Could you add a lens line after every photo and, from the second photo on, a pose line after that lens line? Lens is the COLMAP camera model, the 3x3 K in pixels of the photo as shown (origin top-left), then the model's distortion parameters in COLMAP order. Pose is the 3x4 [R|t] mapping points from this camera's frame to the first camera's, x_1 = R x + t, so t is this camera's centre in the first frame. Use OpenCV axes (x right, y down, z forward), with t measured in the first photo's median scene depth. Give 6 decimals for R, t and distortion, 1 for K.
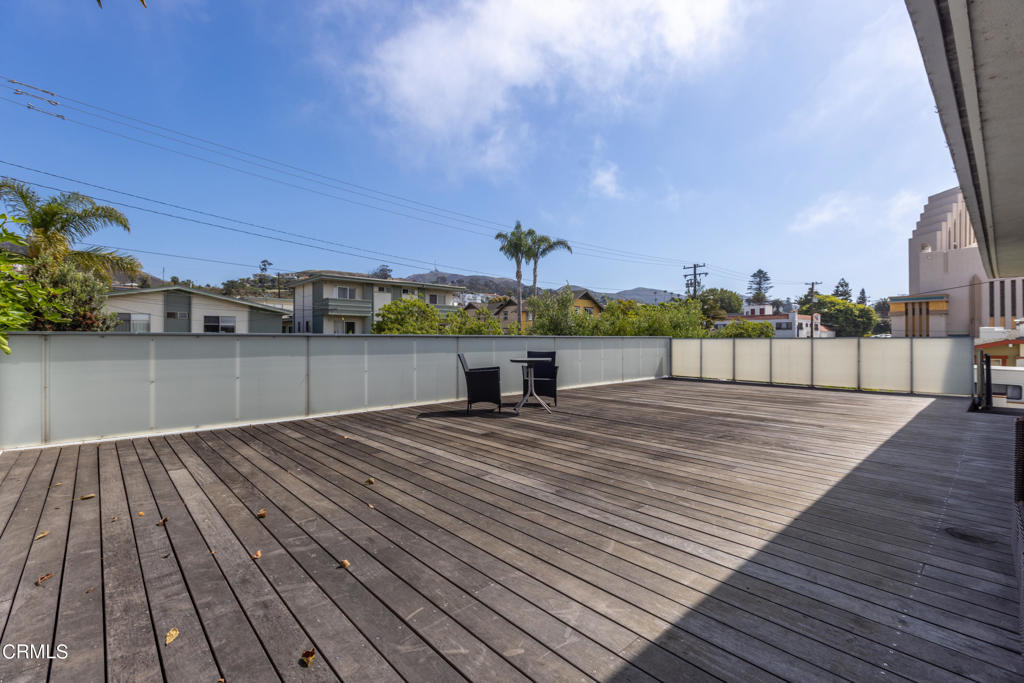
lens RADIAL K [[453.9, 0, 512.0], [0, 453.9, 341.5], [0, 0, 1]] dist [-0.002167, -0.000718]
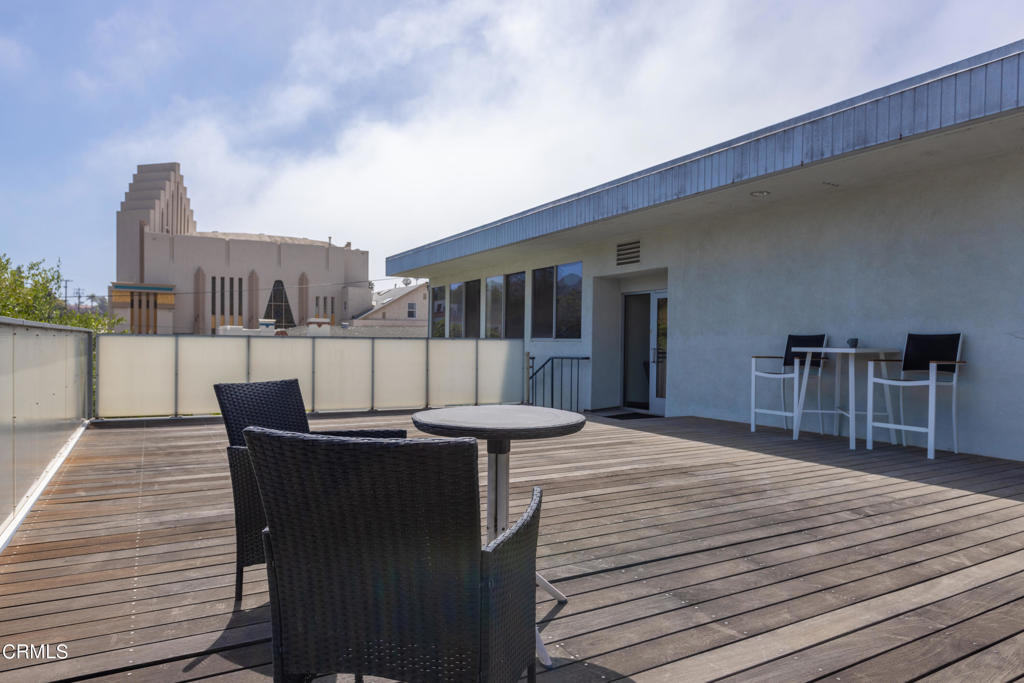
lens RADIAL K [[622.4, 0, 512.0], [0, 622.4, 341.5], [0, 0, 1]] dist [-0.000096, -0.000048]
pose [[0.226514, 0.001979, 0.974006, -0.037212], [-0.003575, 0.999993, -0.001200, -0.000283], [-0.974001, -0.003210, 0.226519, 0.112086]]
